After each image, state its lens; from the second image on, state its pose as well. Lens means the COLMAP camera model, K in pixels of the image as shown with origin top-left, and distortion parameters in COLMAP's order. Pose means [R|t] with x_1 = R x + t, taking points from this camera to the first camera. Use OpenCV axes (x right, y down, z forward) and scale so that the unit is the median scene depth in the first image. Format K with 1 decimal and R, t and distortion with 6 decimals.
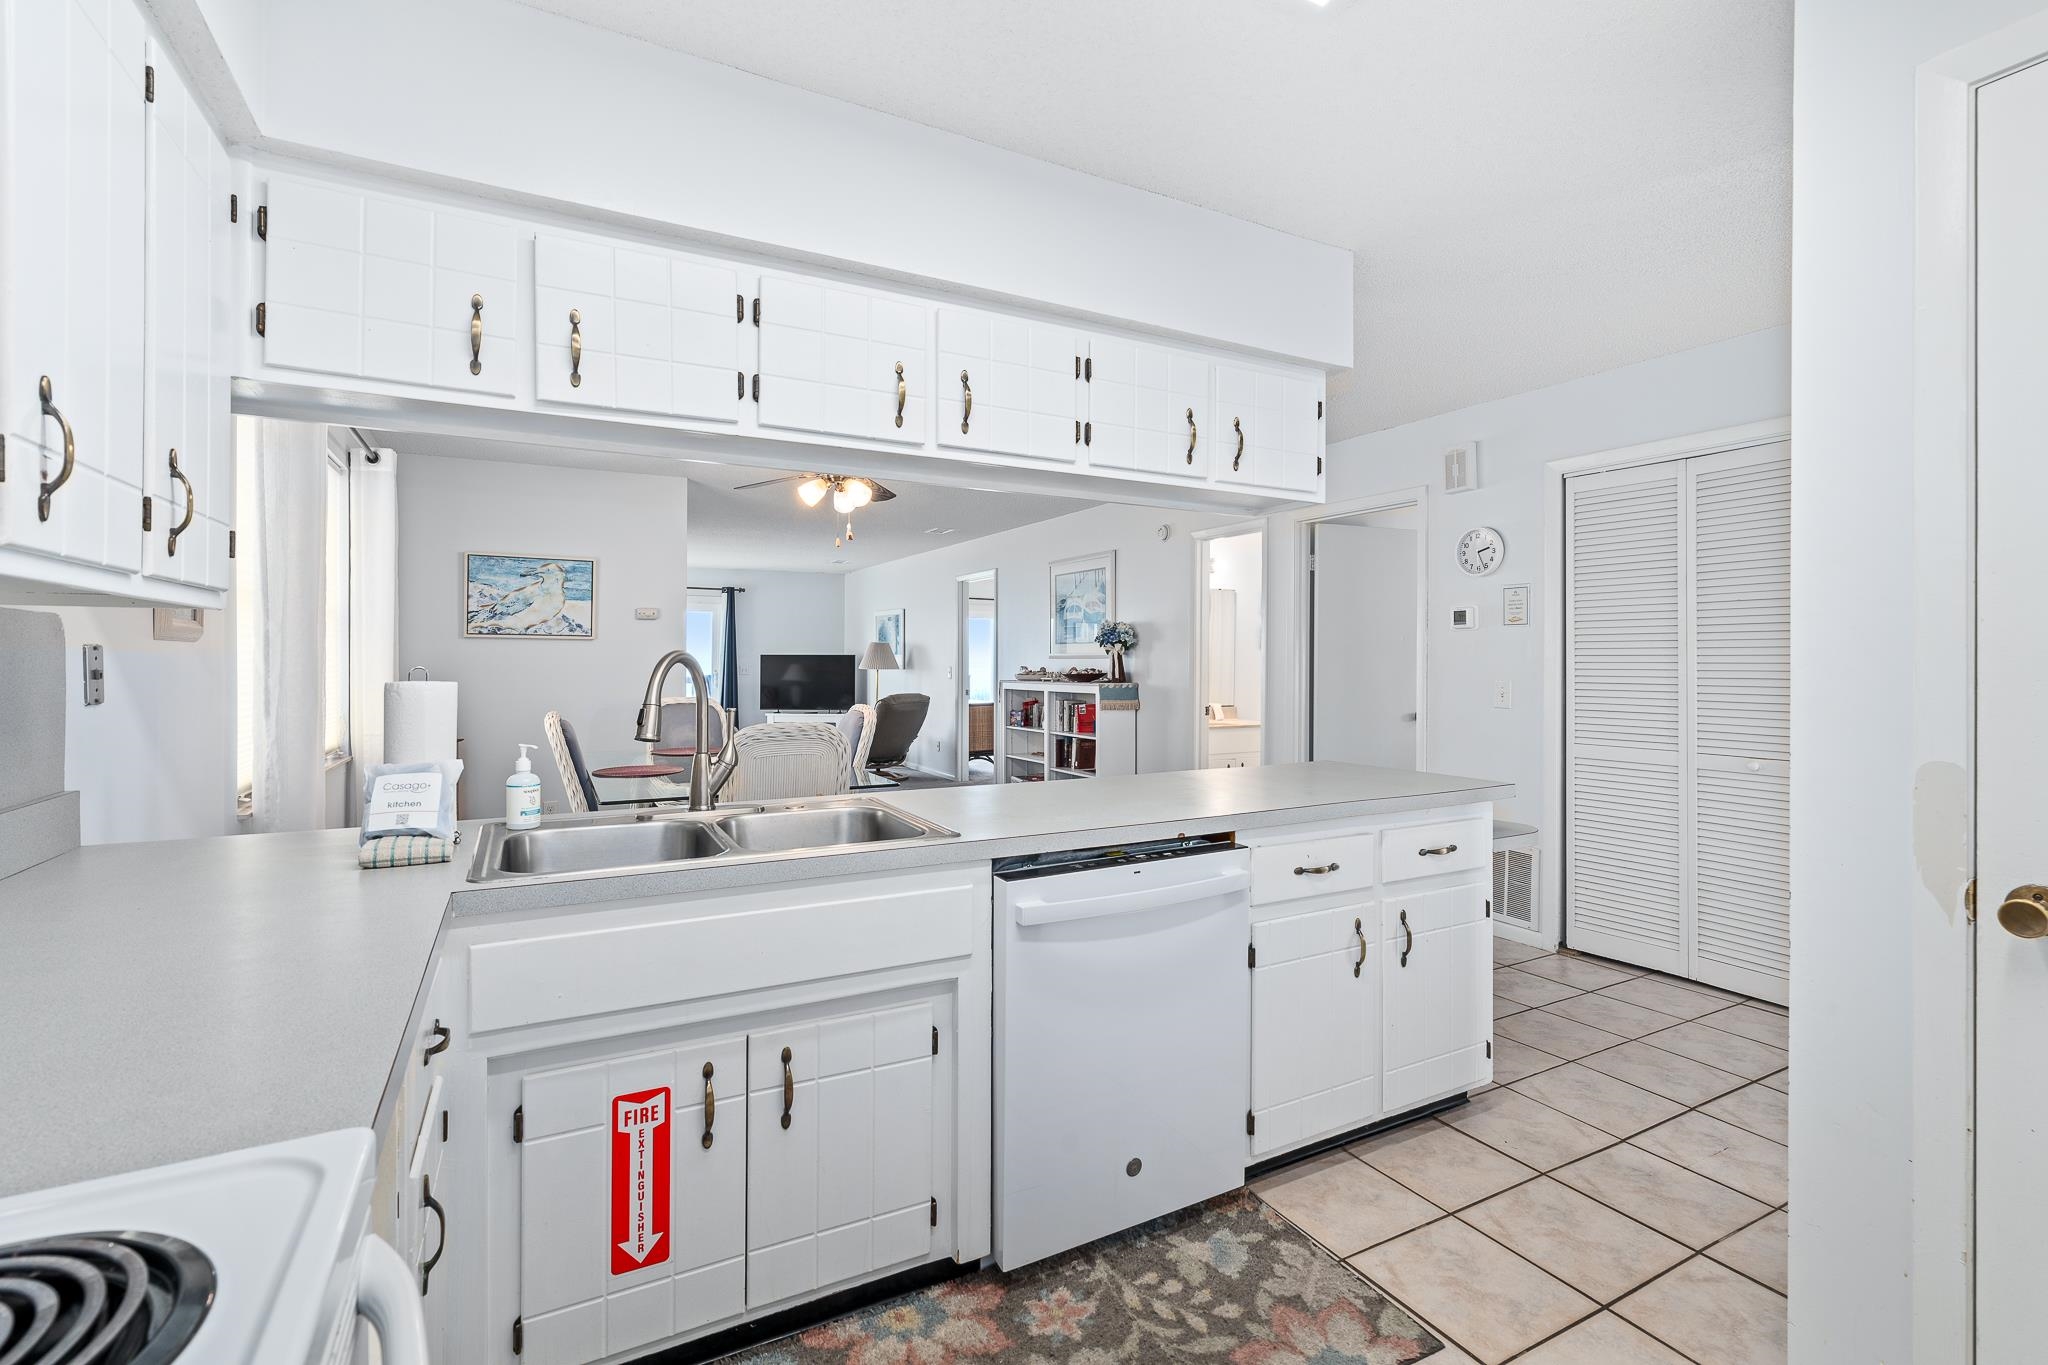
lens RADIAL K [[925.8, 0, 1025.2], [0, 925.8, 664.7], [0, 0, 1]] dist [-0.007765, 0.002595]
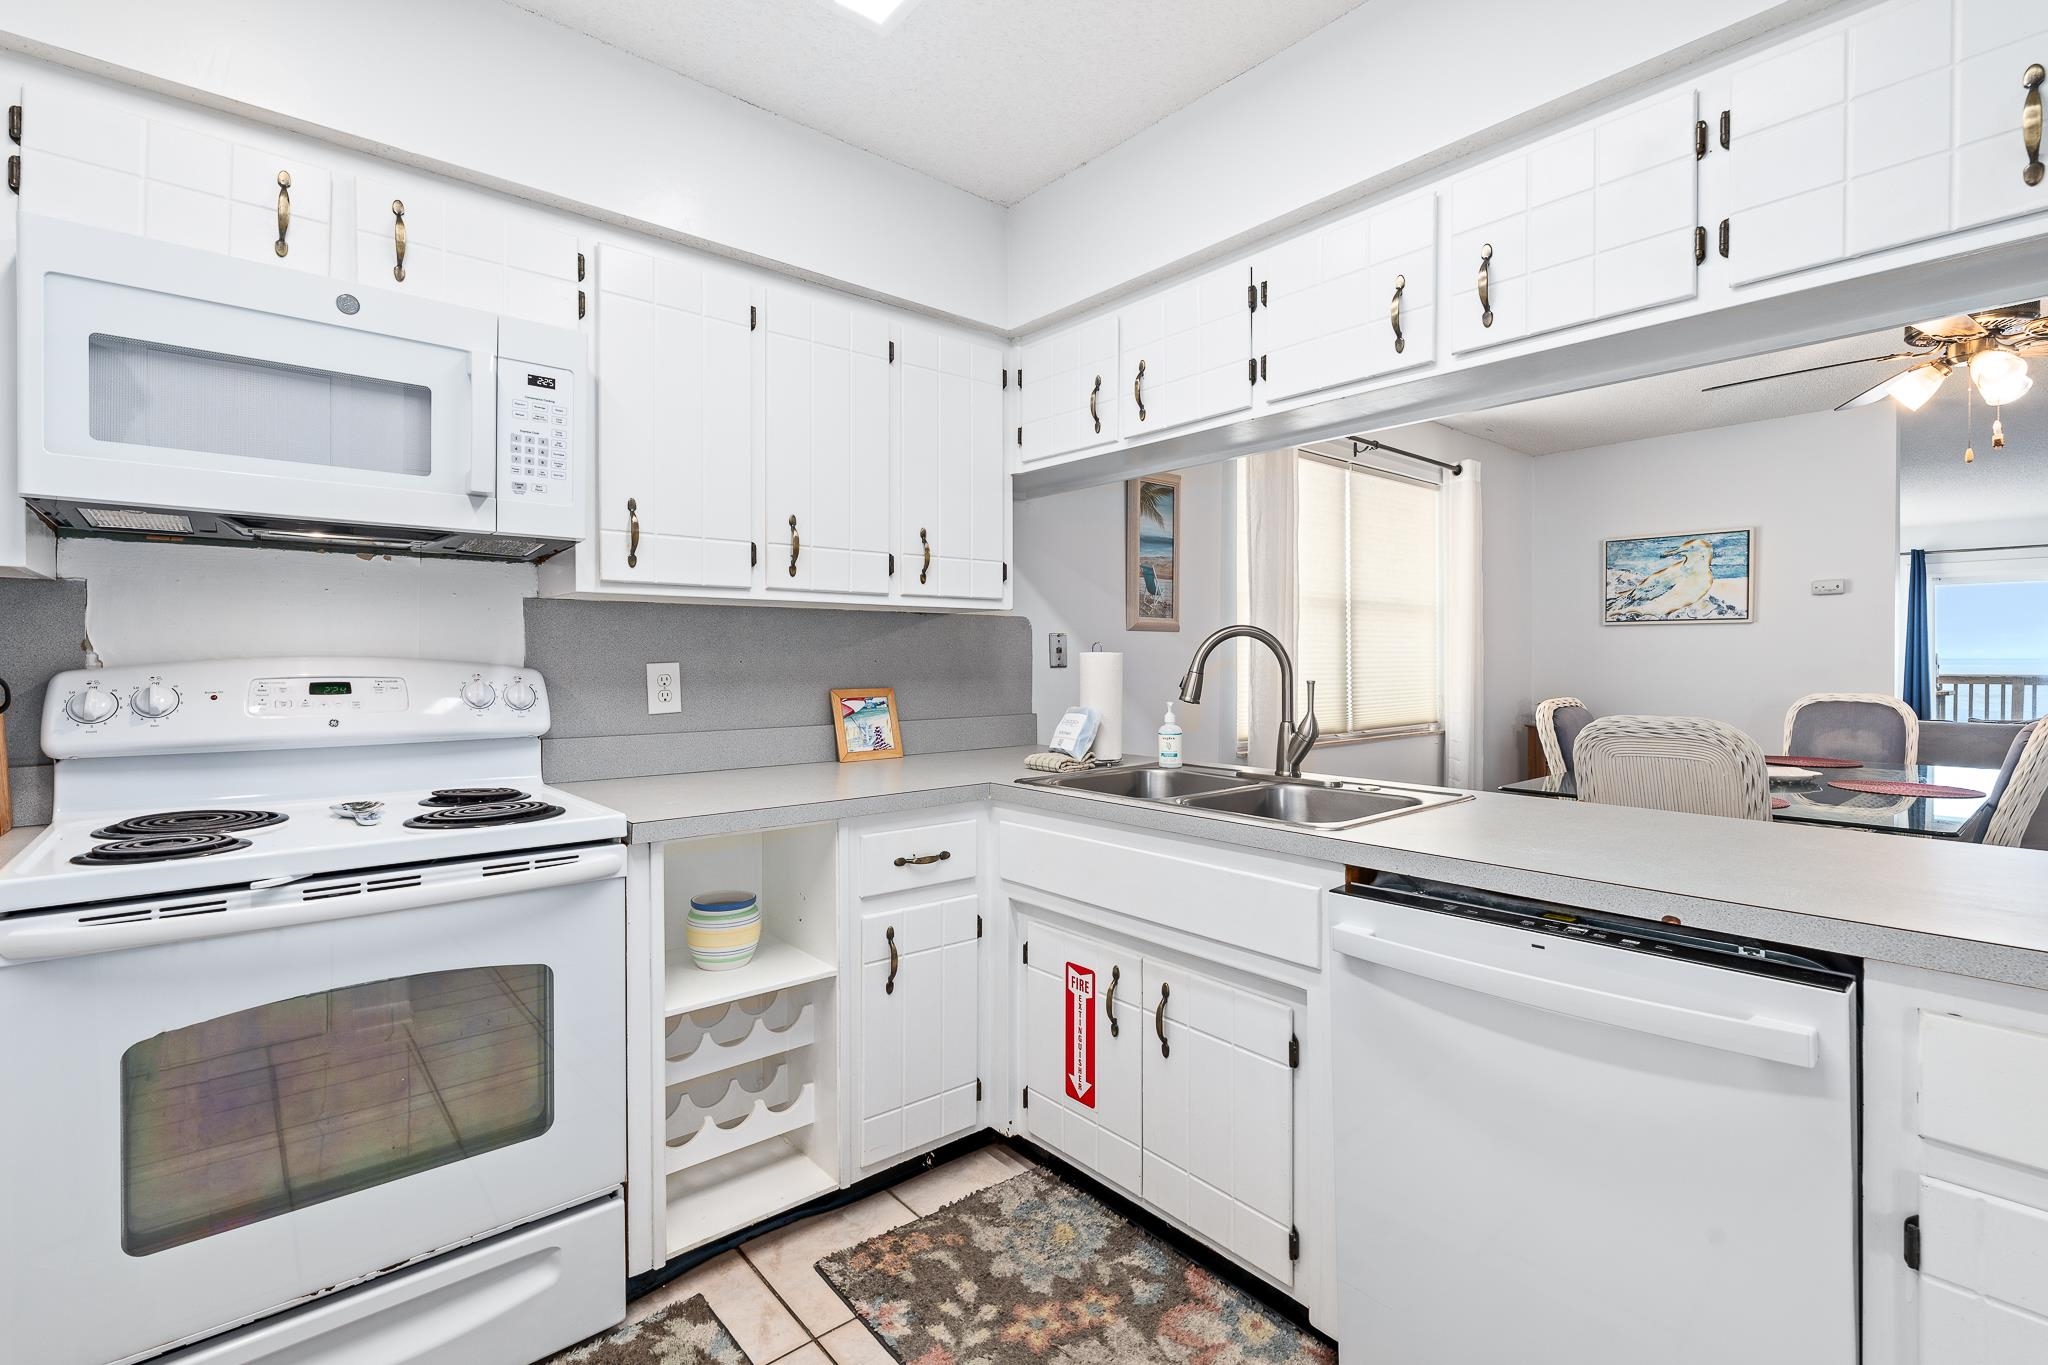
lens RADIAL K [[925.8, 0, 1019.8], [0, 925.8, 663.8], [0, 0, 1]] dist [-0.007765, 0.002595]
pose [[0.209269, 0.003495, -0.977852, 0.227726], [-0.002634, 0.999992, 0.003011, 0.009970], [0.977855, 0.001946, 0.209276, 0.177114]]
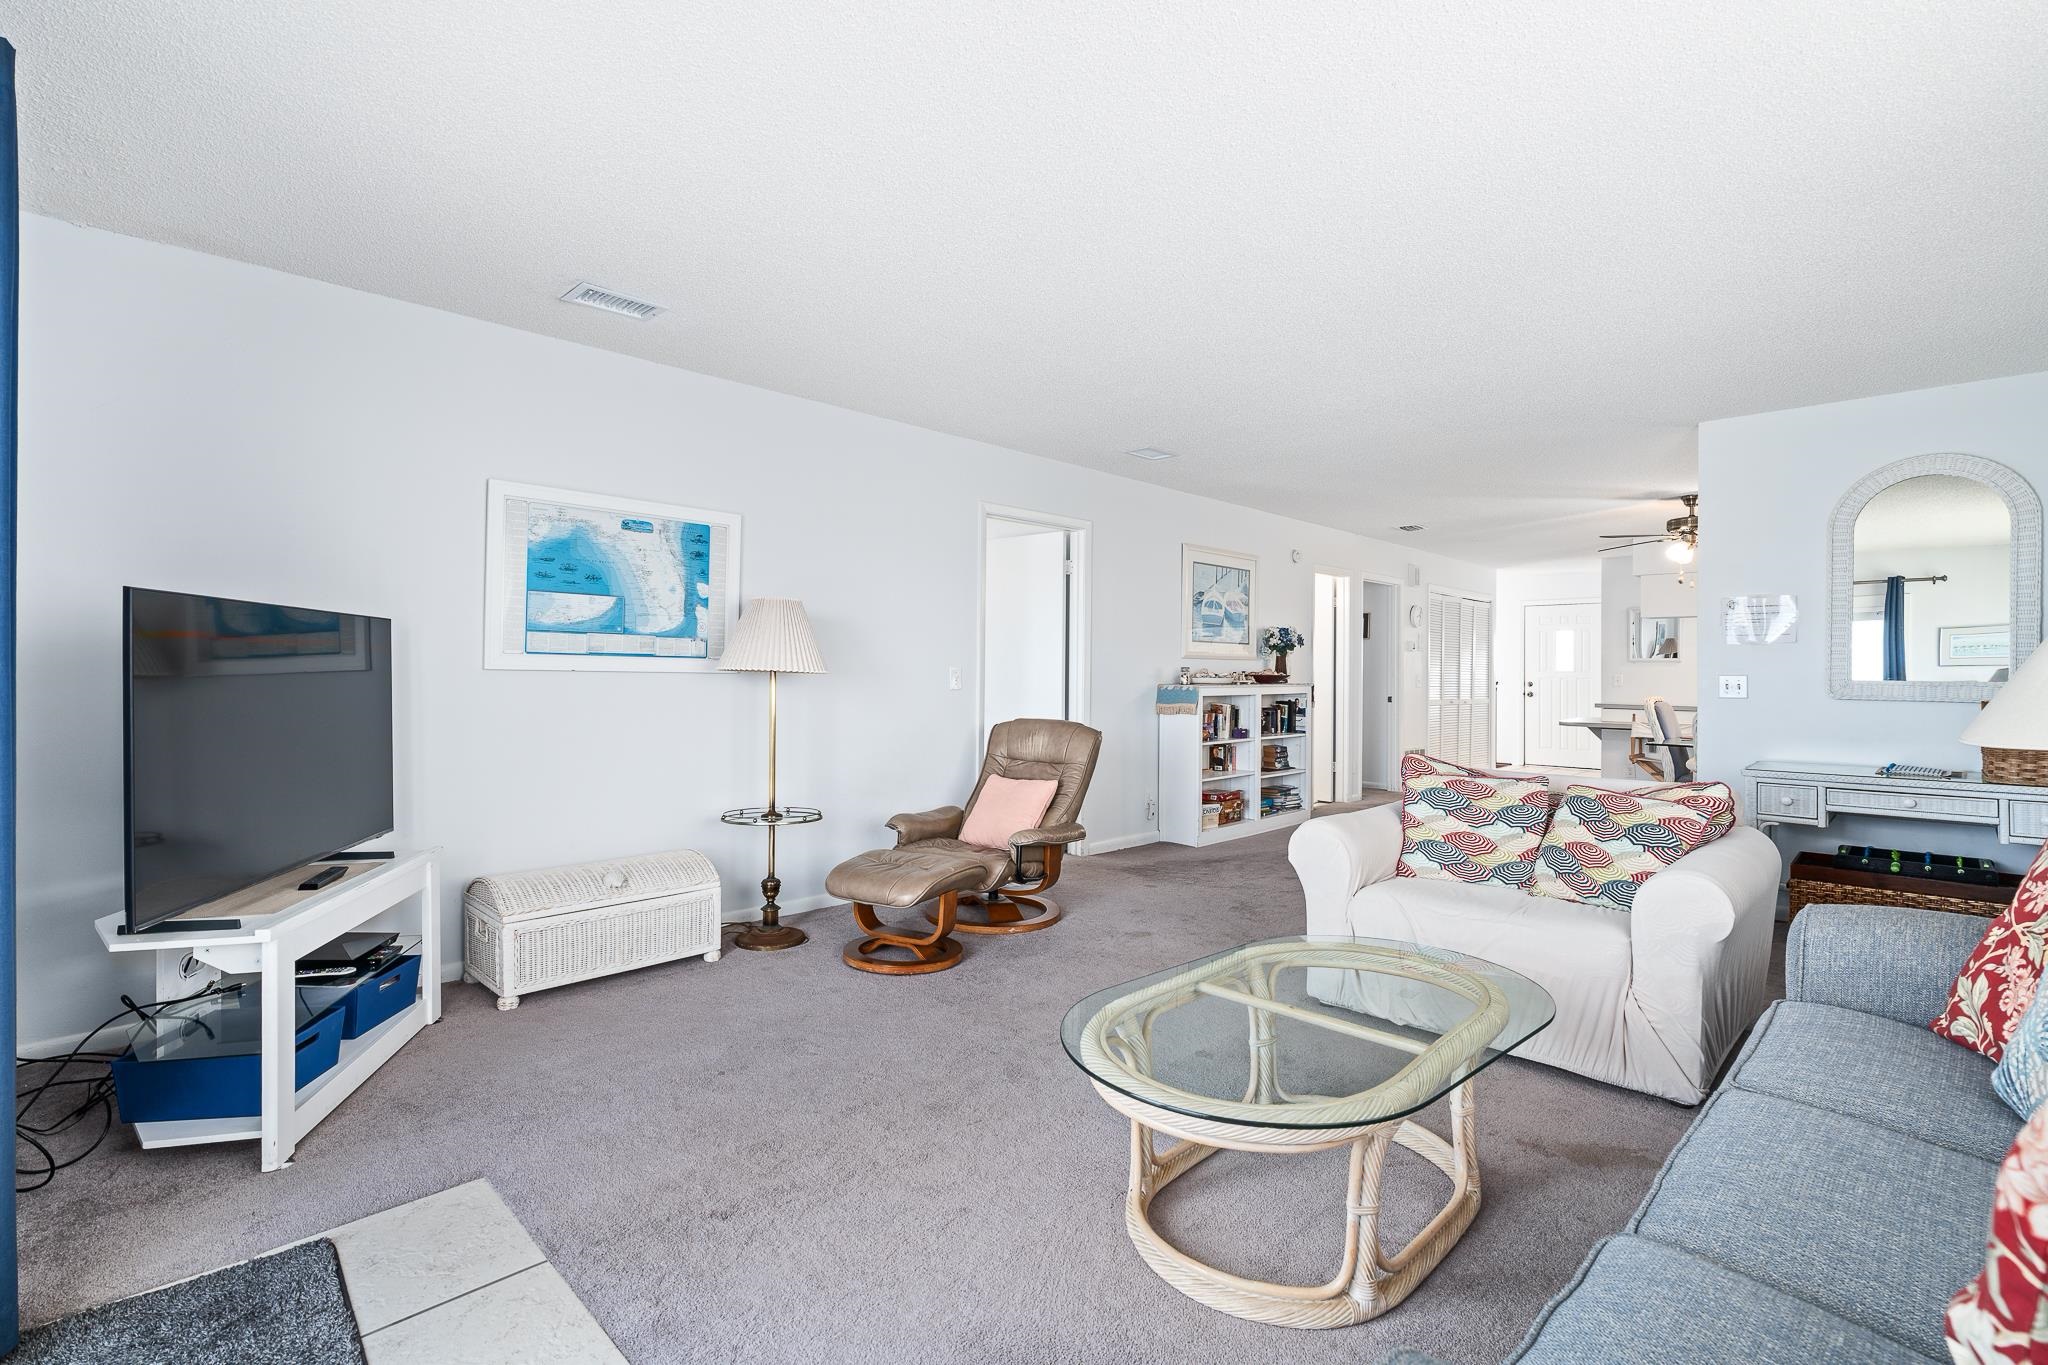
lens RADIAL K [[925.8, 0, 1020.8], [0, 925.8, 678.2], [0, 0, 1]] dist [-0.007765, 0.002595]
pose [[-0.277898, -0.026949, 0.960232, -1.010519], [-0.017803, 0.999579, 0.022901, -0.005350], [-0.960445, -0.010731, -0.278261, 1.883961]]
